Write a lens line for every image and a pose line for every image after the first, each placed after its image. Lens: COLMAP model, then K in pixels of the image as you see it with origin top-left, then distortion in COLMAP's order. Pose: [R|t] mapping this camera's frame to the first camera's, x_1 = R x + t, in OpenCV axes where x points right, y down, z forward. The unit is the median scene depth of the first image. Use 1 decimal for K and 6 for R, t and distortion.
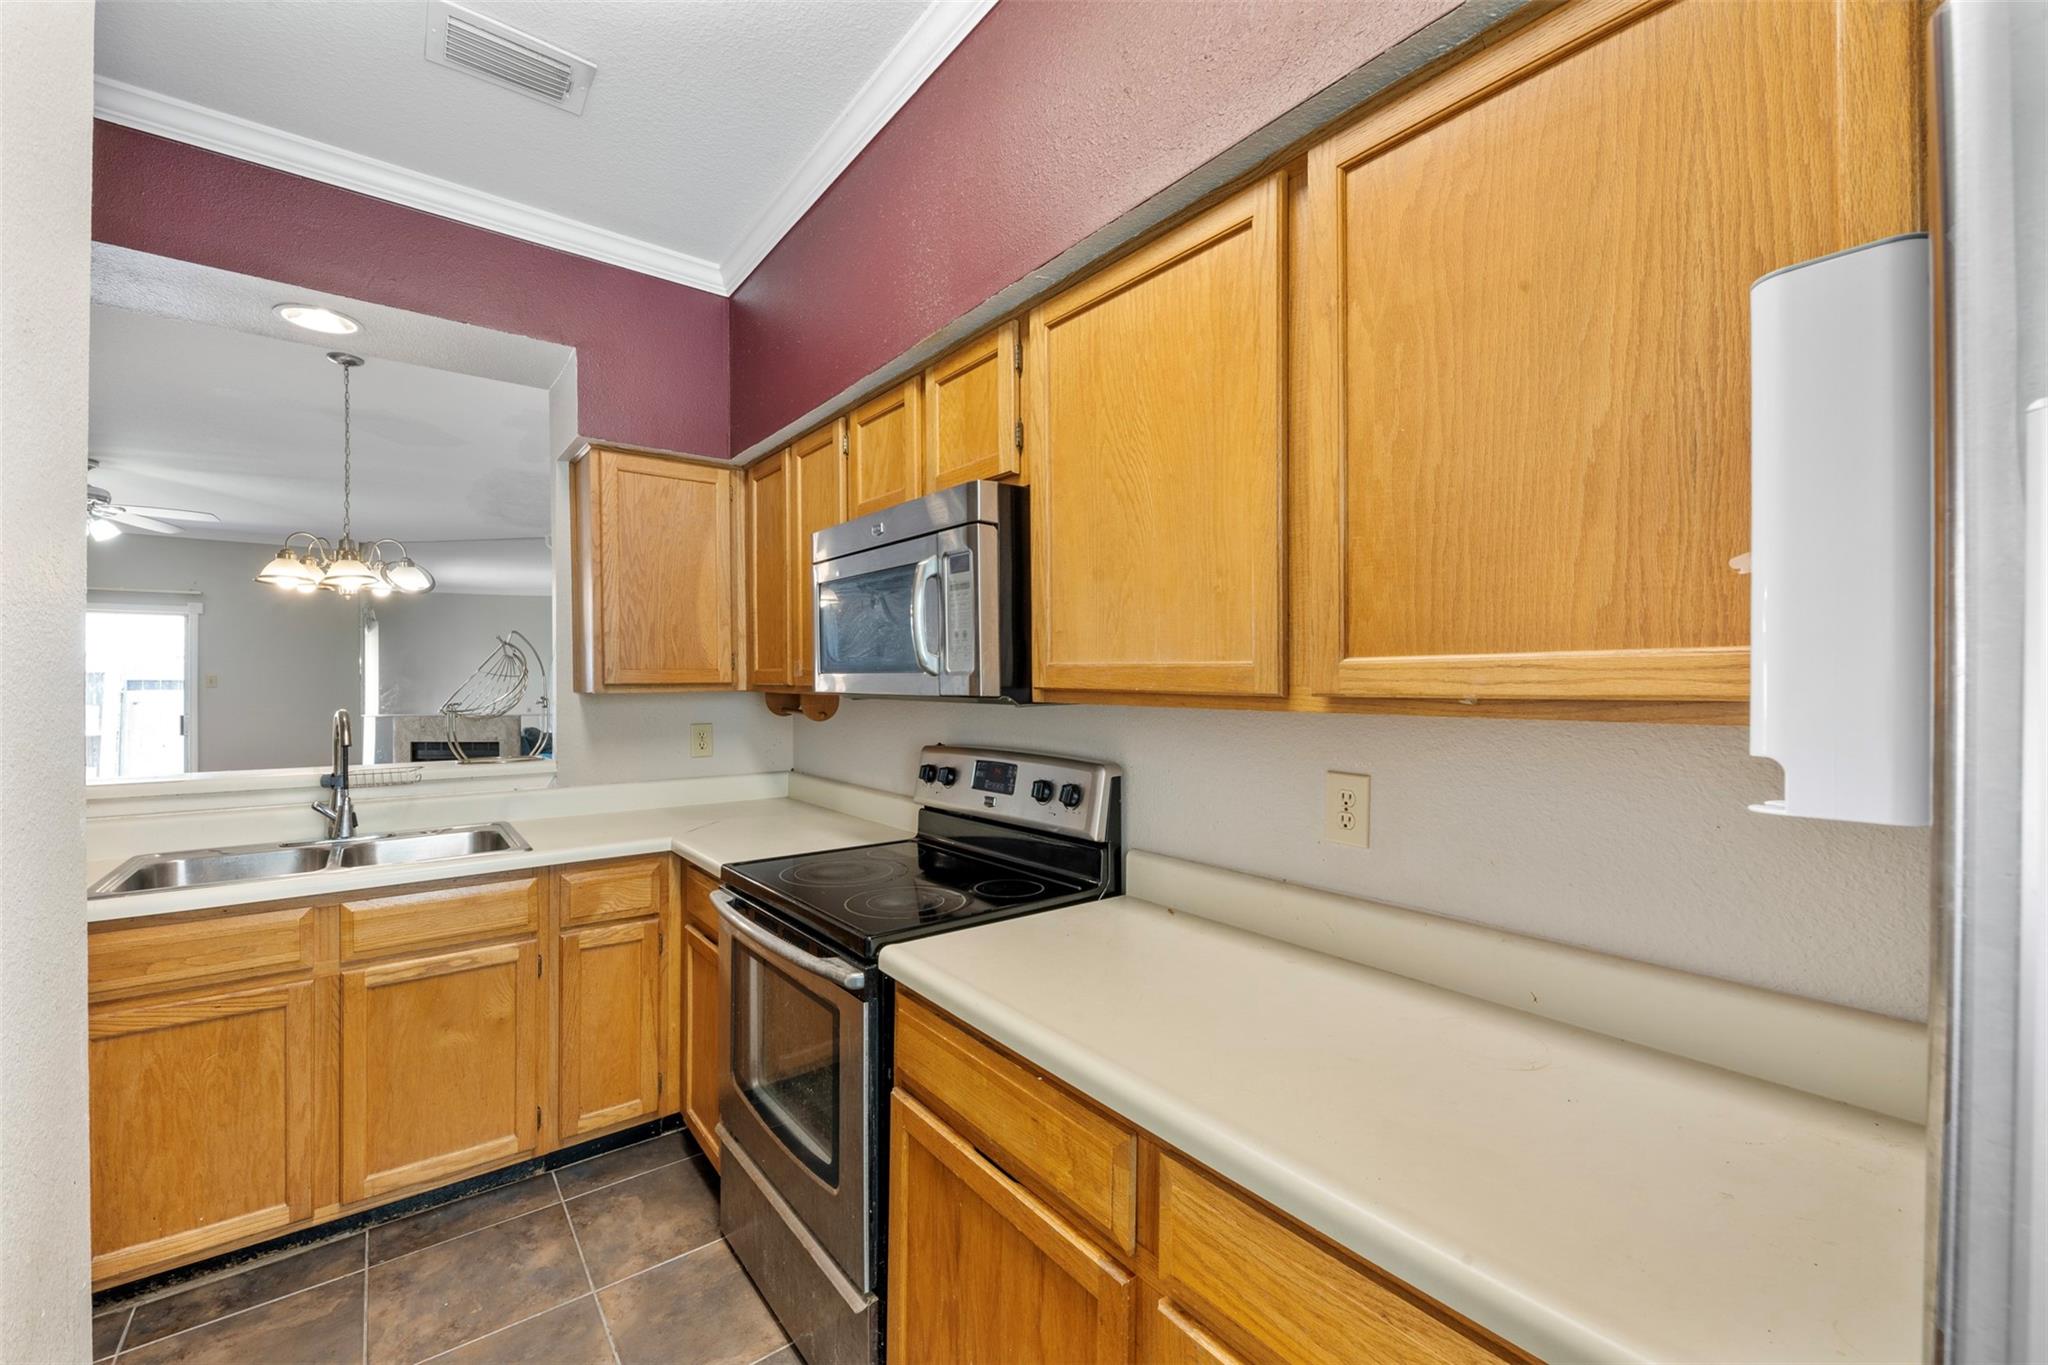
lens RADIAL K [[814.6, 0, 1020.0], [0, 814.6, 687.2], [0, 0, 1]] dist [0.009351, -0.000602]
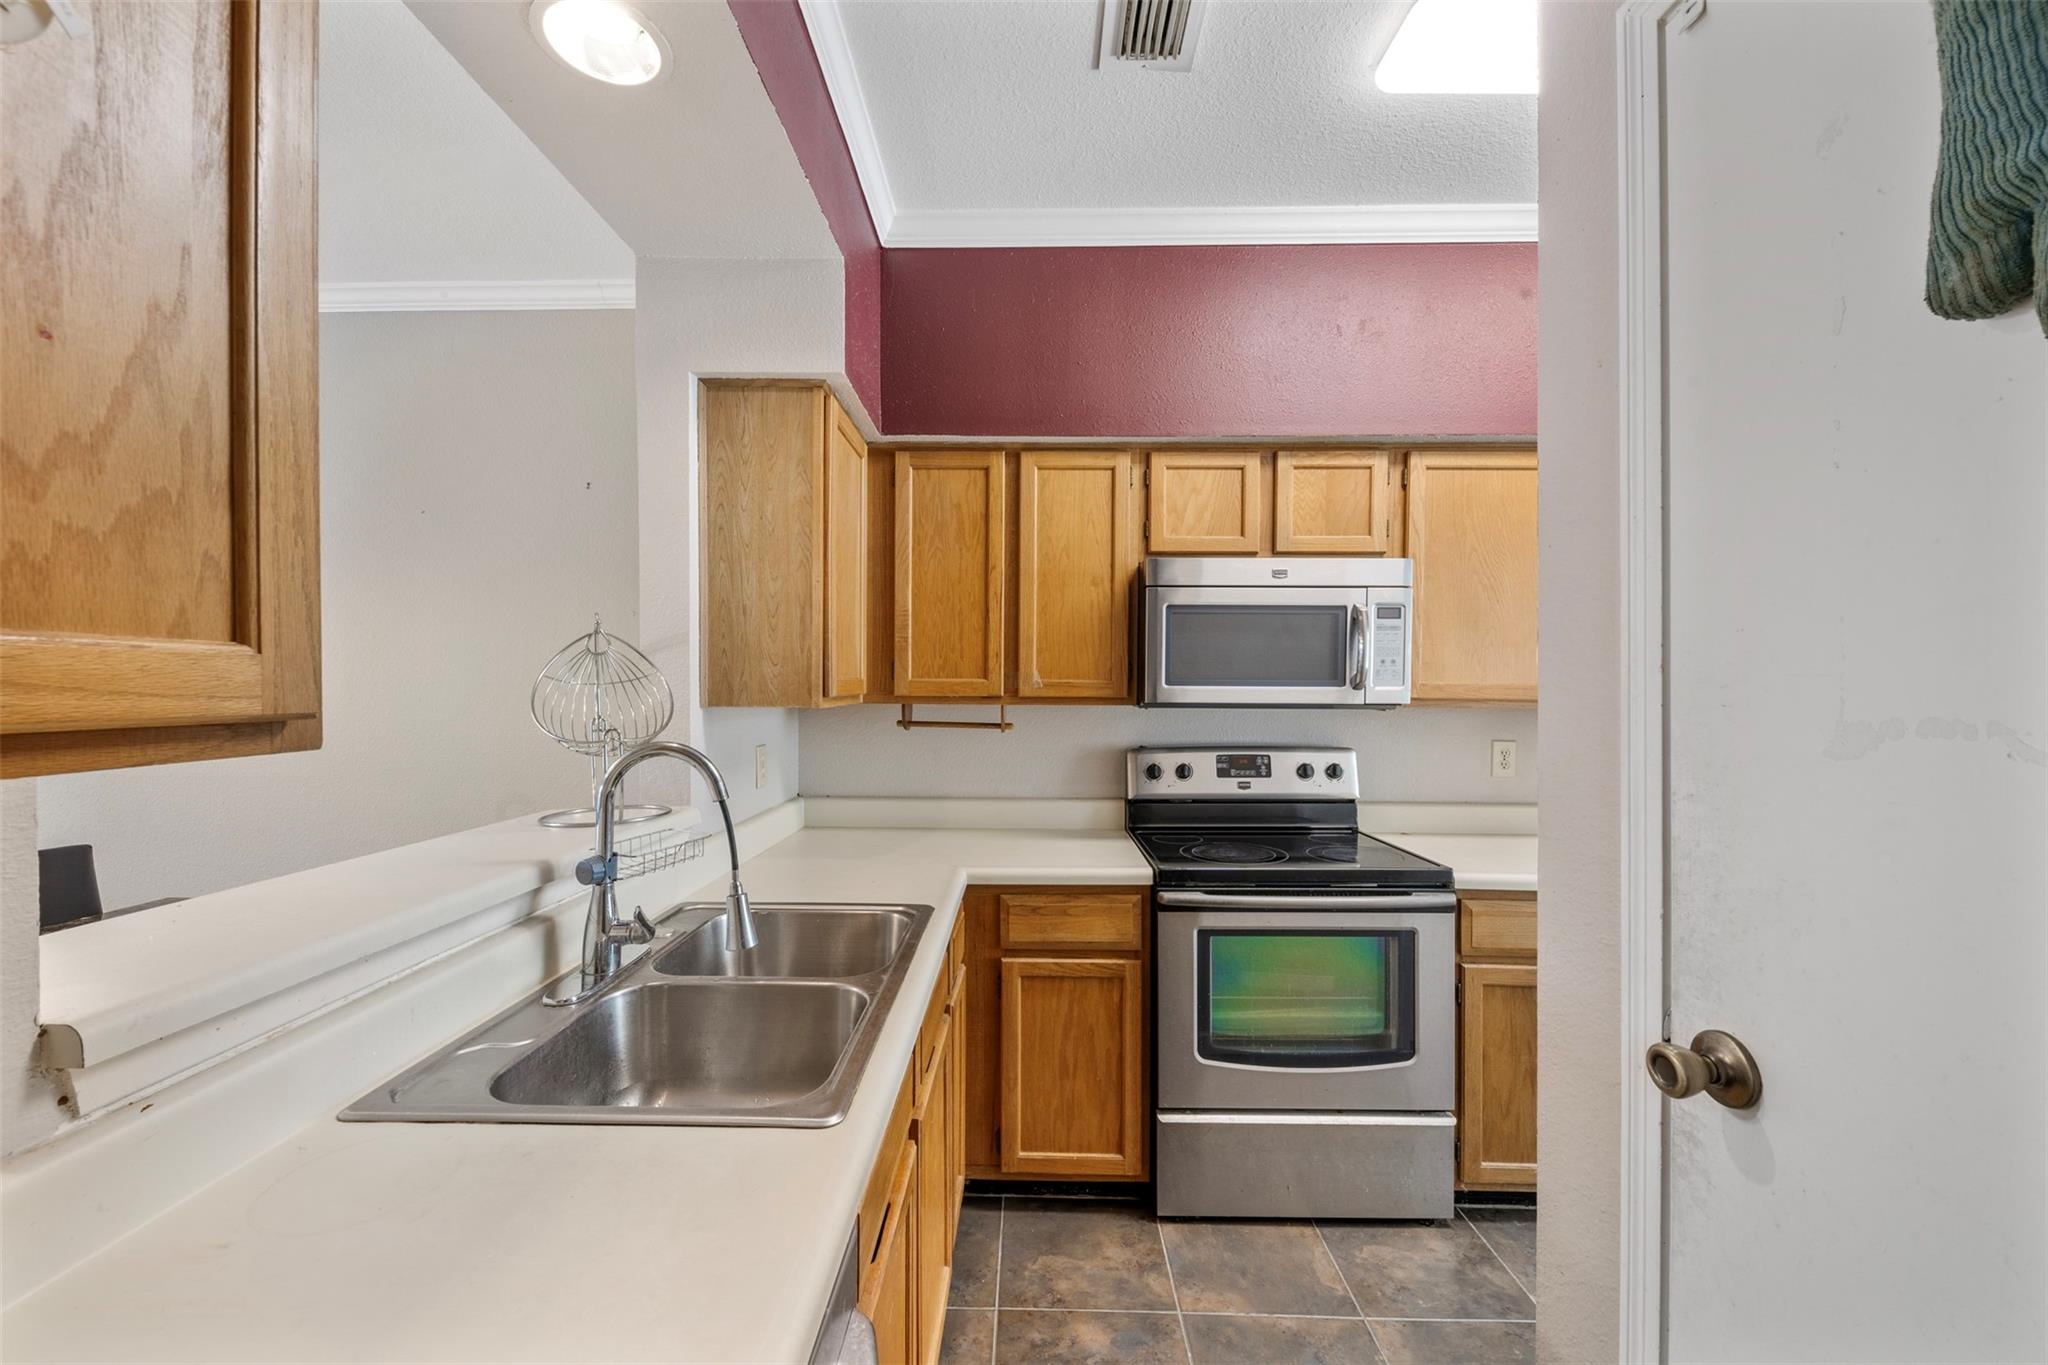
lens RADIAL K [[761.1, 0, 1012.1], [0, 761.1, 694.5], [0, 0, 1]] dist [0.001760, 0.000133]
pose [[0.639577, -0.003737, 0.768718, -1.403718], [0.001448, 0.999992, 0.003656, -0.010878], [-0.768726, -0.001225, 0.639577, 0.592018]]
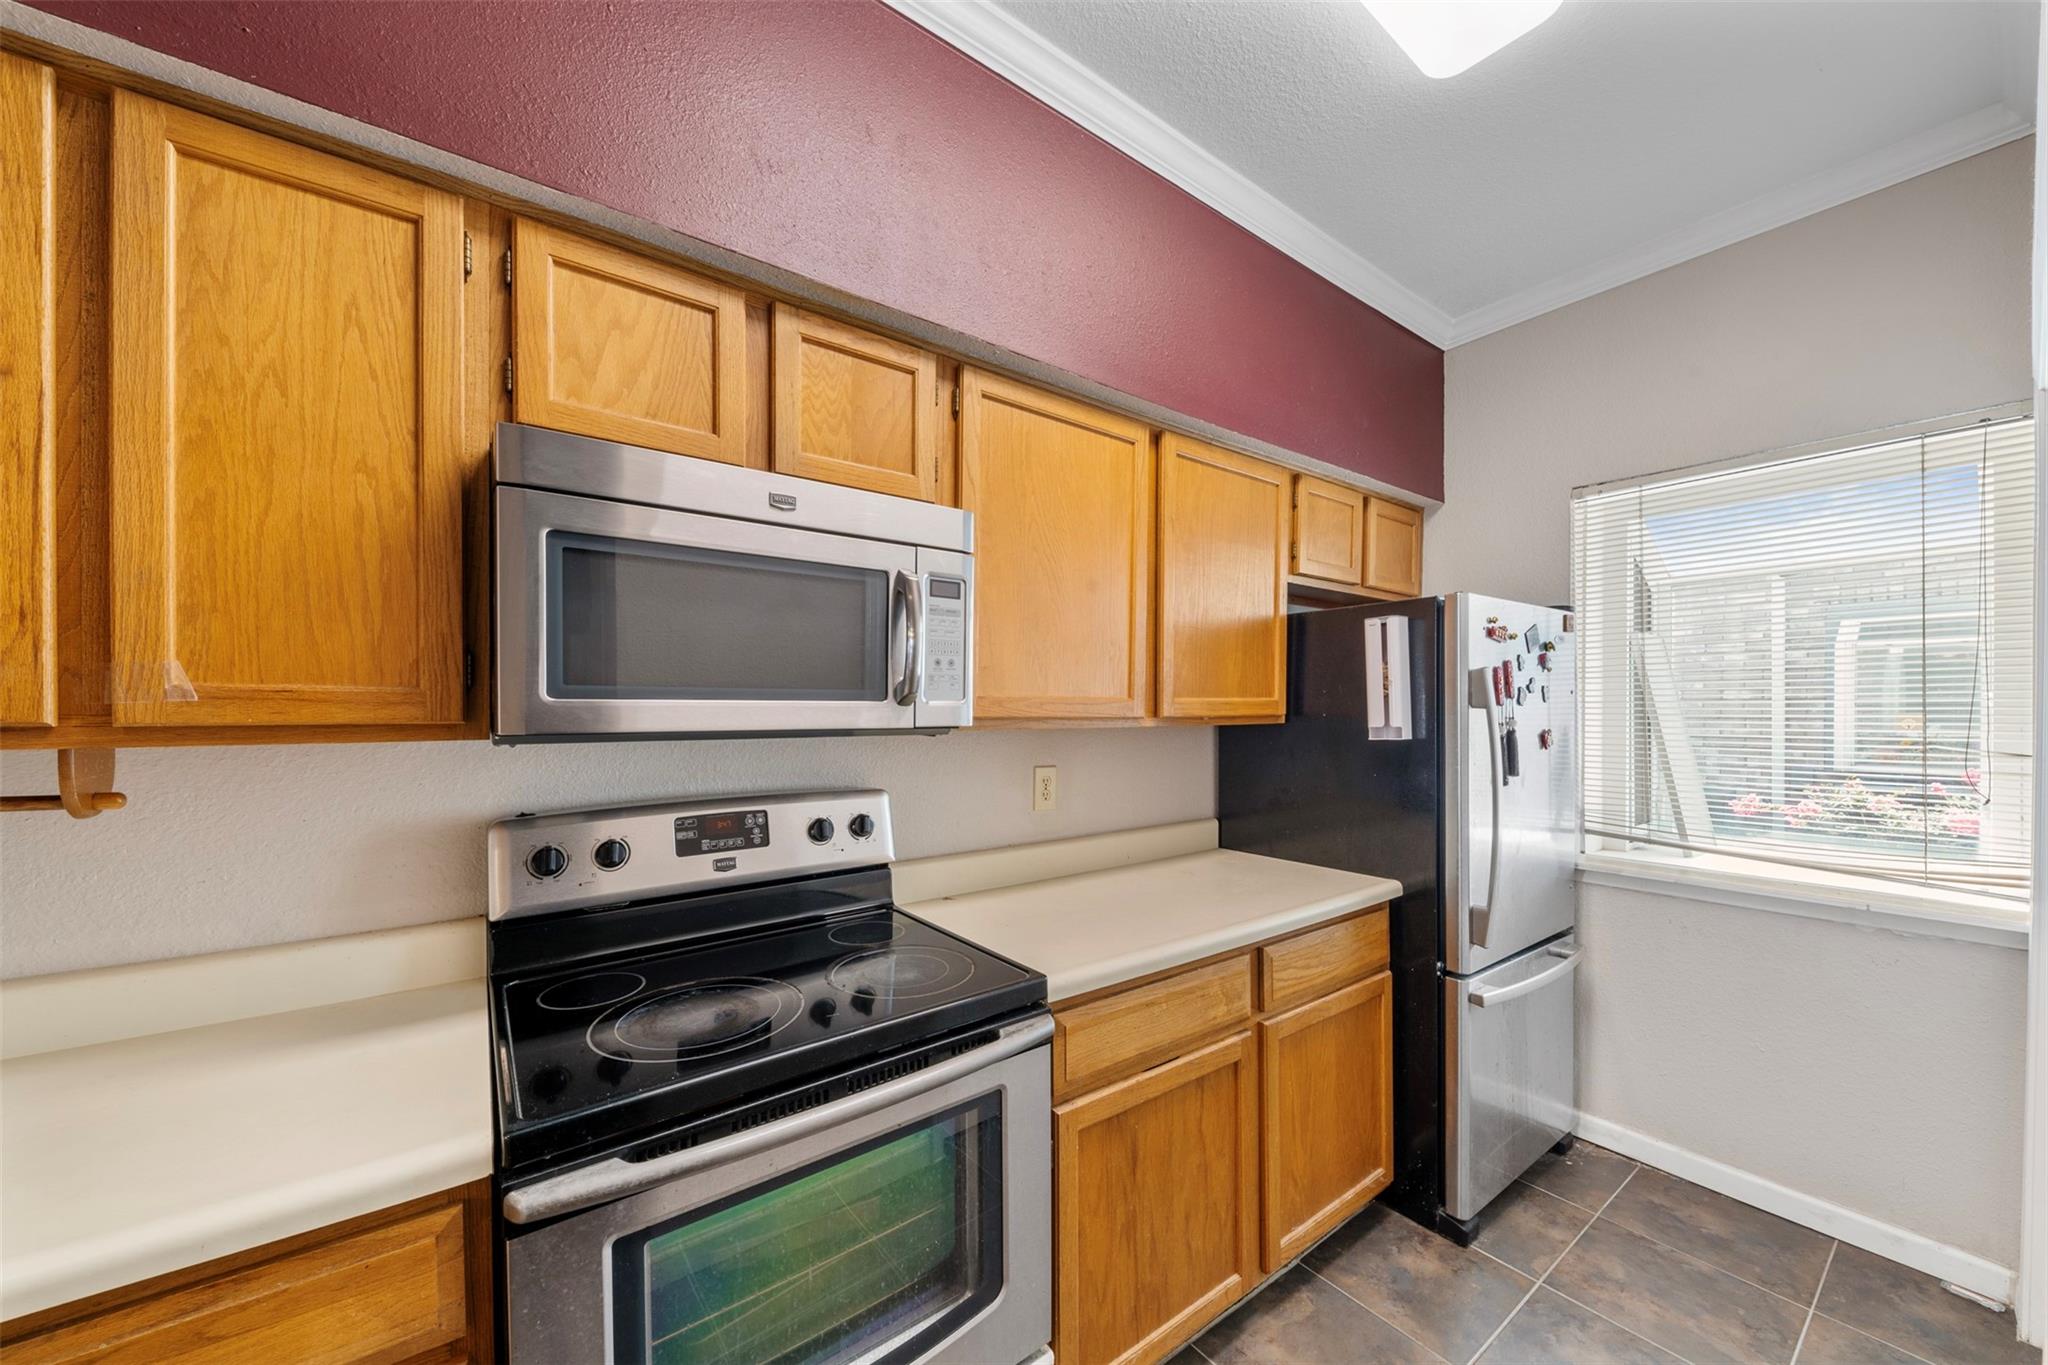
lens RADIAL K [[731.0, 0, 1012.7], [0, 731.0, 714.2], [0, 0, 1]] dist [0.008764, -0.000781]
pose [[0.034130, -0.009538, 0.999372, -0.850779], [0.007590, 0.999928, 0.009284, -0.010401], [-0.999389, 0.007268, 0.034200, 0.812023]]
